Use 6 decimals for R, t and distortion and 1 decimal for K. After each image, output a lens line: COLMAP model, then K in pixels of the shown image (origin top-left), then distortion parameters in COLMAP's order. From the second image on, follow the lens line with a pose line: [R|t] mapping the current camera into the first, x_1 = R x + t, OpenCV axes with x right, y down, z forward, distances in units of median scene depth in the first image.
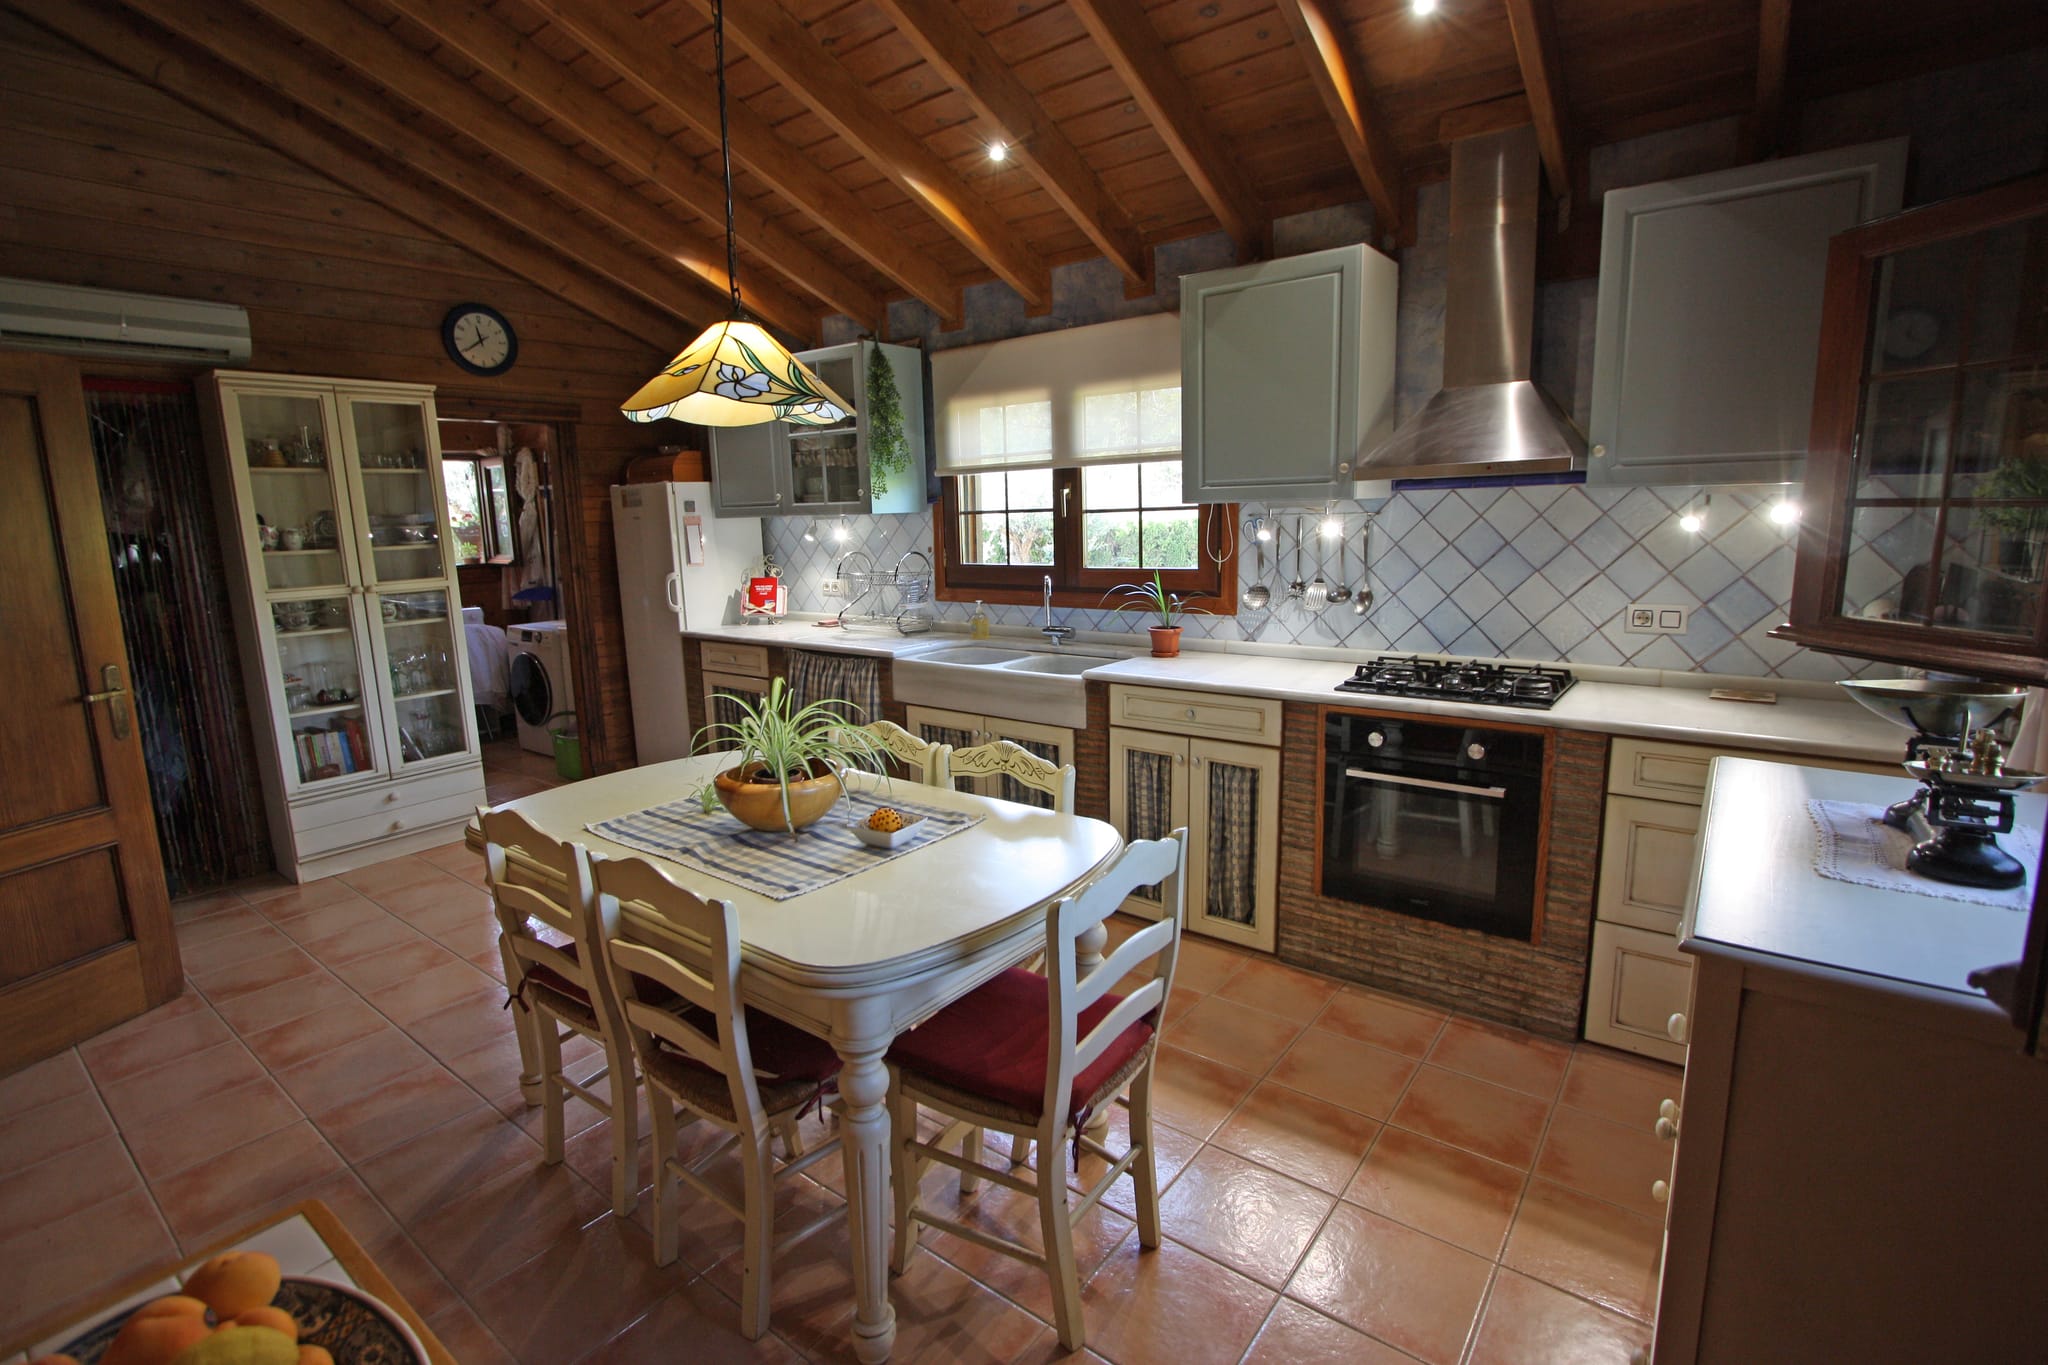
lens RADIAL K [[945.0, 0, 1019.8], [0, 945.0, 679.6], [0, 0, 1]] dist [-0.013786, 0.000192]
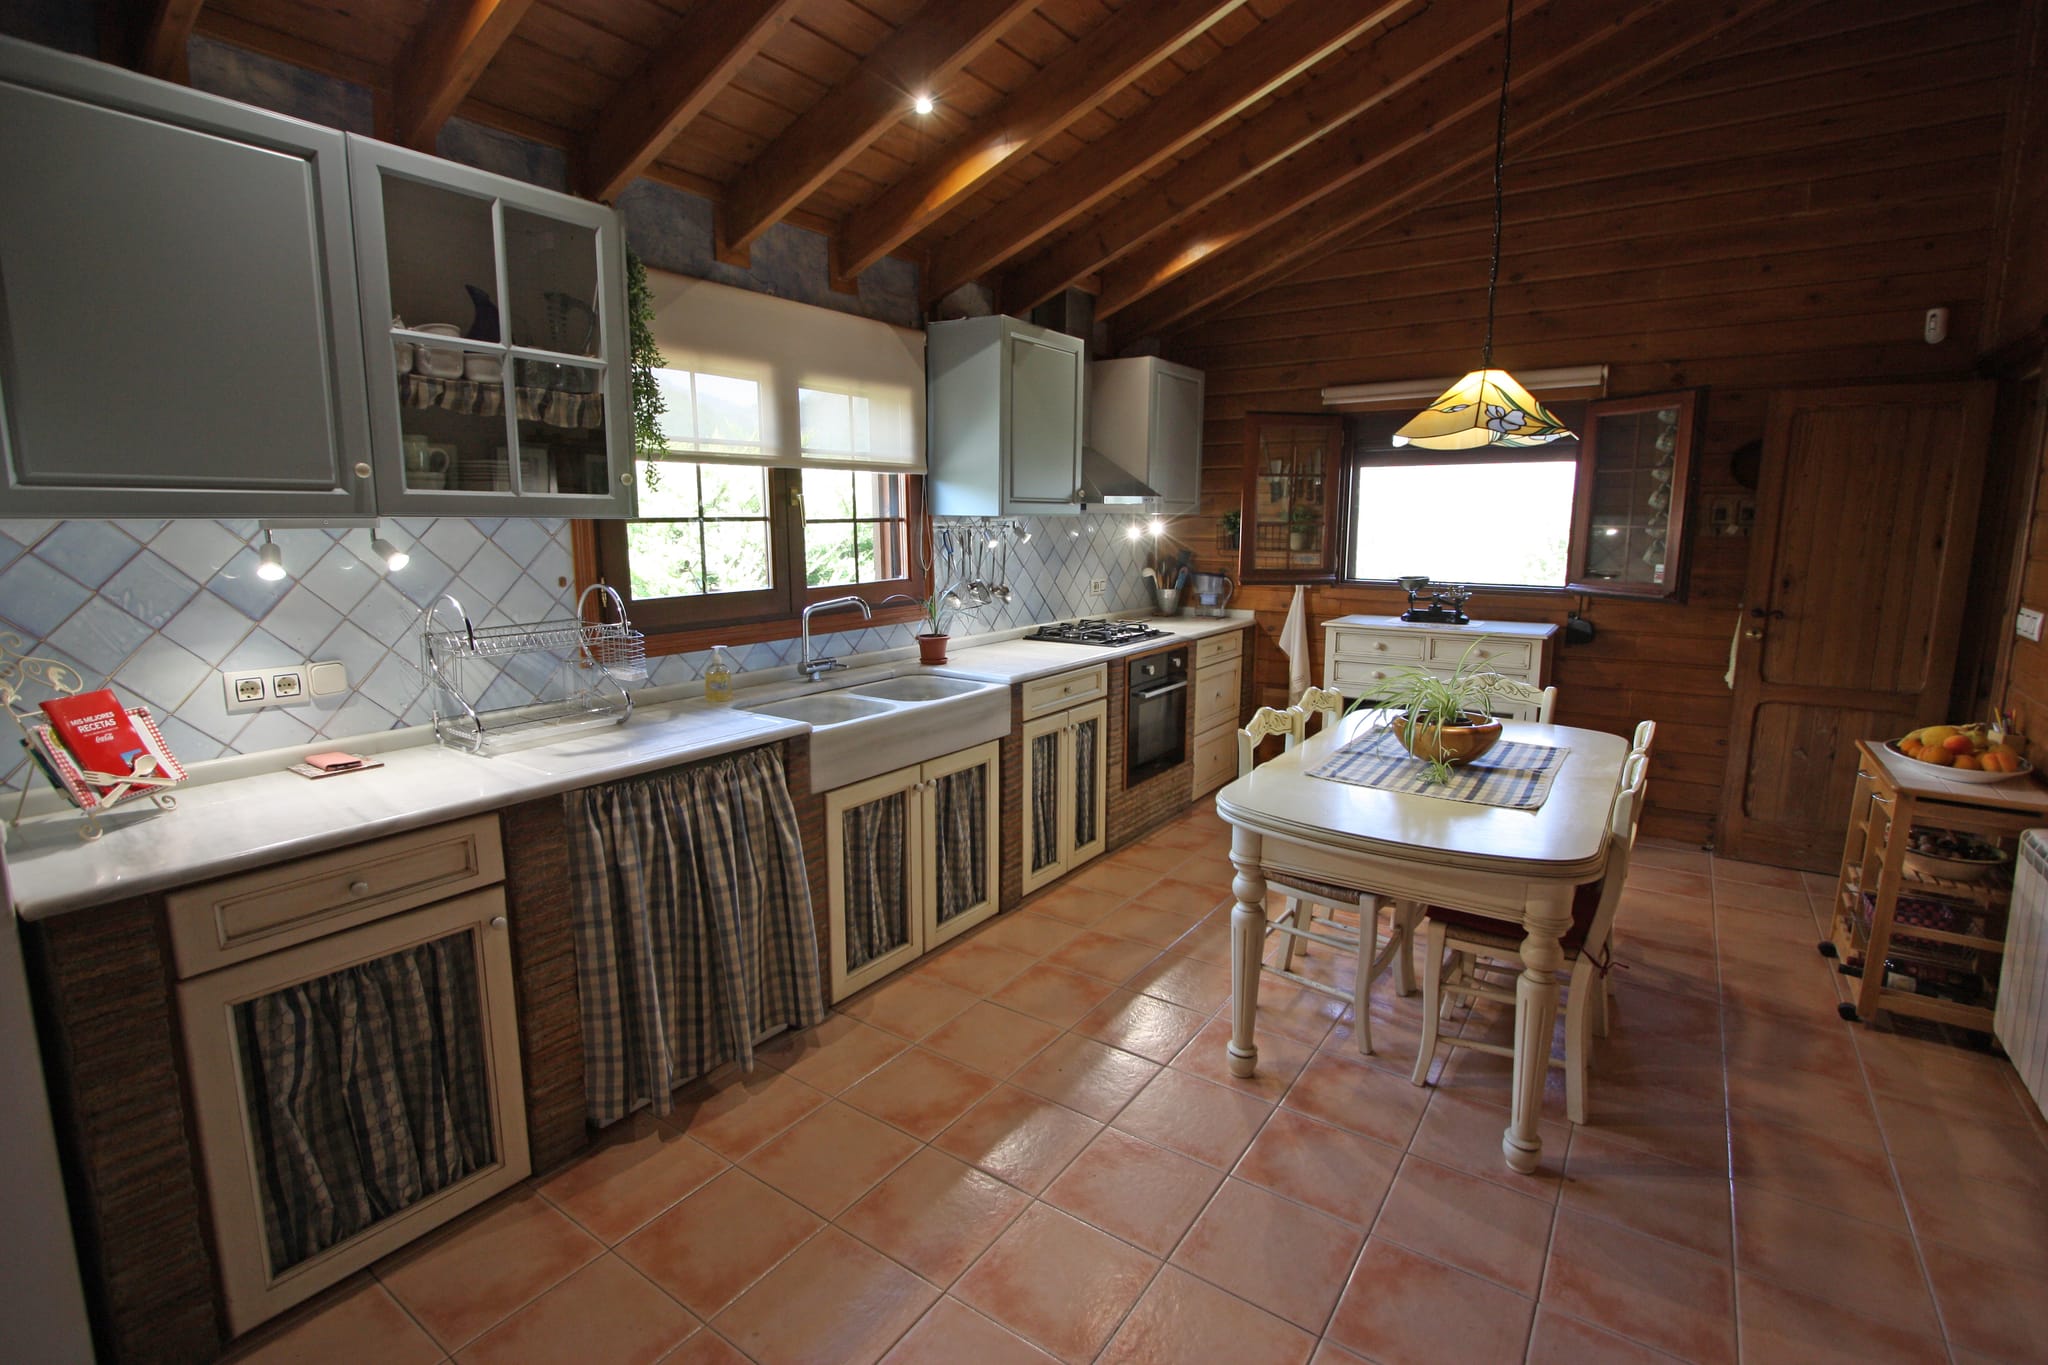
lens RADIAL K [[945.0, 0, 1019.7], [0, 945.0, 673.2], [0, 0, 1]] dist [-0.013786, 0.000192]
pose [[-0.044766, -0.136845, 0.989580, -1.065665], [0.176133, 0.973975, 0.142655, -0.177320], [-0.983348, 0.180683, -0.019498, 1.142702]]
